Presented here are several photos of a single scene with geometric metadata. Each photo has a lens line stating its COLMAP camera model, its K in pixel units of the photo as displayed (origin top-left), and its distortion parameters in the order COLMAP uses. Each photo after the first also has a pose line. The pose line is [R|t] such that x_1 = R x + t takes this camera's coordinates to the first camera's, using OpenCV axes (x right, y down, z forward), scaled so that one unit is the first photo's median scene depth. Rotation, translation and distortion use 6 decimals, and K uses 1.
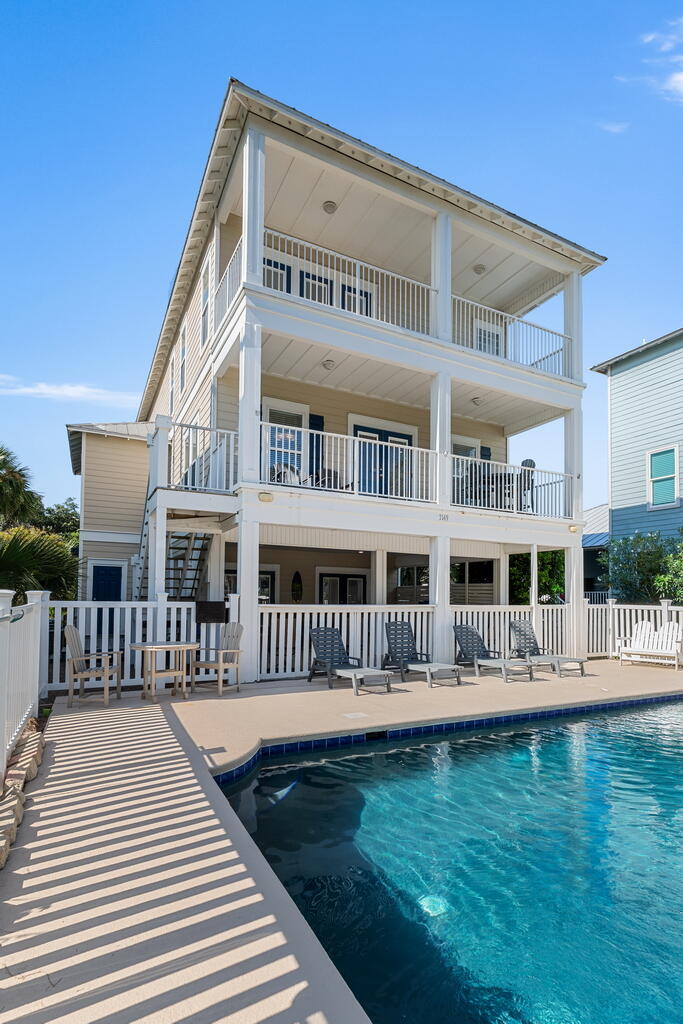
lens RADIAL K [[525.4, 0, 342.5], [0, 525.4, 580.4], [0, 0, 1]] dist [0.031483, 0.000988]
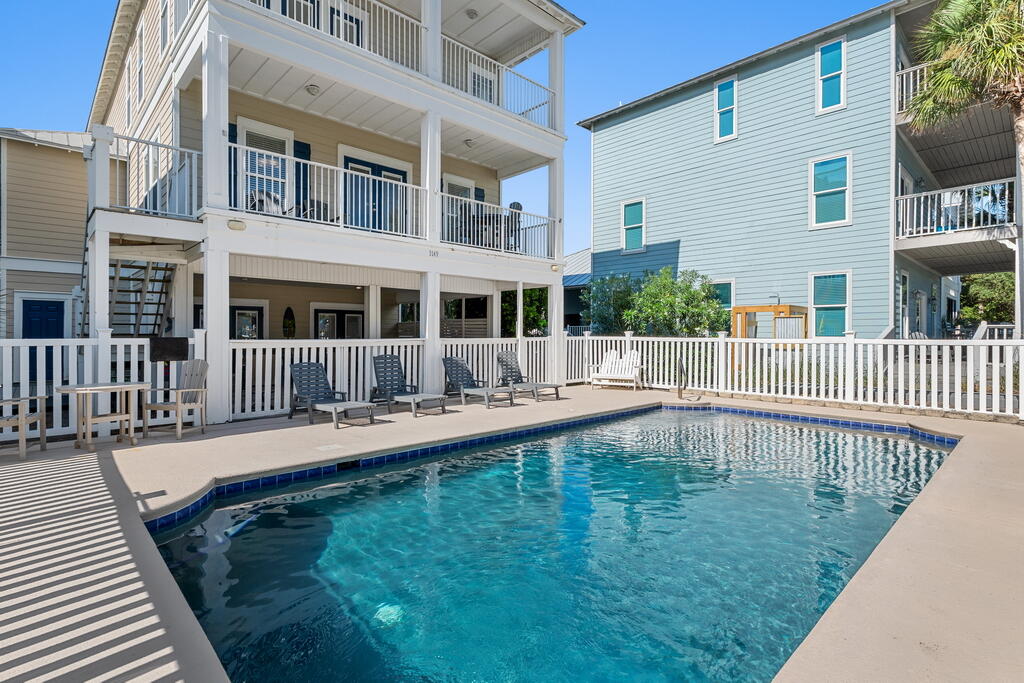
lens RADIAL K [[516.0, 0, 503.2], [0, 516.0, 337.4], [0, 0, 1]] dist [0.031213, 0.000098]
pose [[0.965003, -0.015816, 0.261760, 0.051989], [0.006919, 0.999368, 0.034877, 0.009084], [-0.262146, -0.031846, 0.964503, -0.016445]]
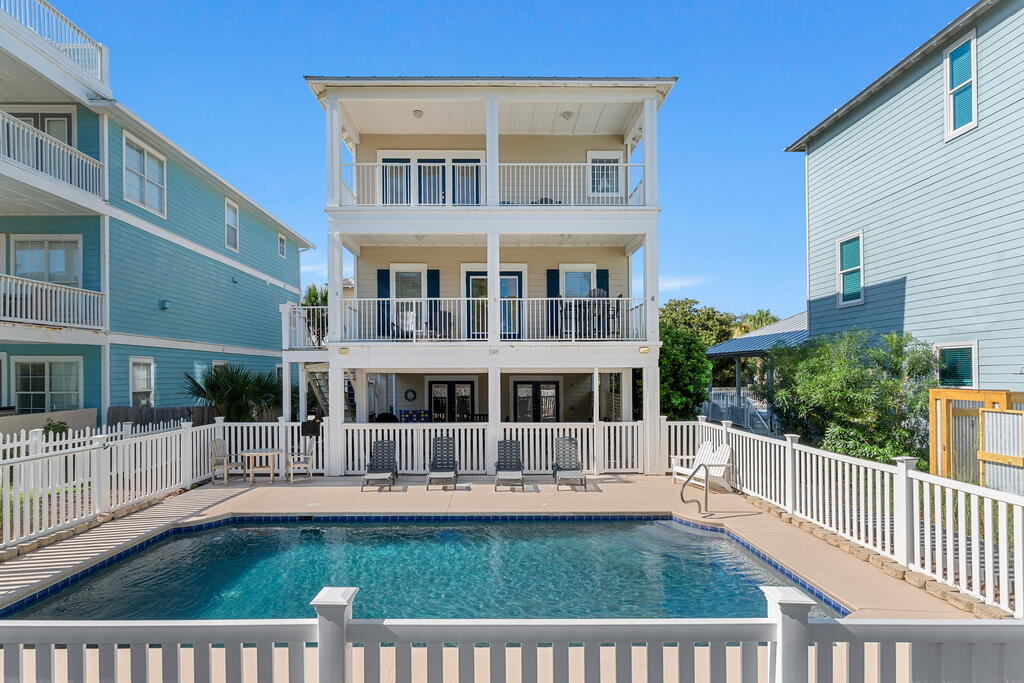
lens RADIAL K [[525.4, 0, 465.7], [0, 525.4, 373.0], [0, 0, 1]] dist [0.031483, 0.000988]
pose [[0.870232, -0.026116, -0.491949, 0.675227], [0.032930, 0.999444, 0.005194, -0.071488], [0.491540, -0.020720, 0.870608, -0.083627]]
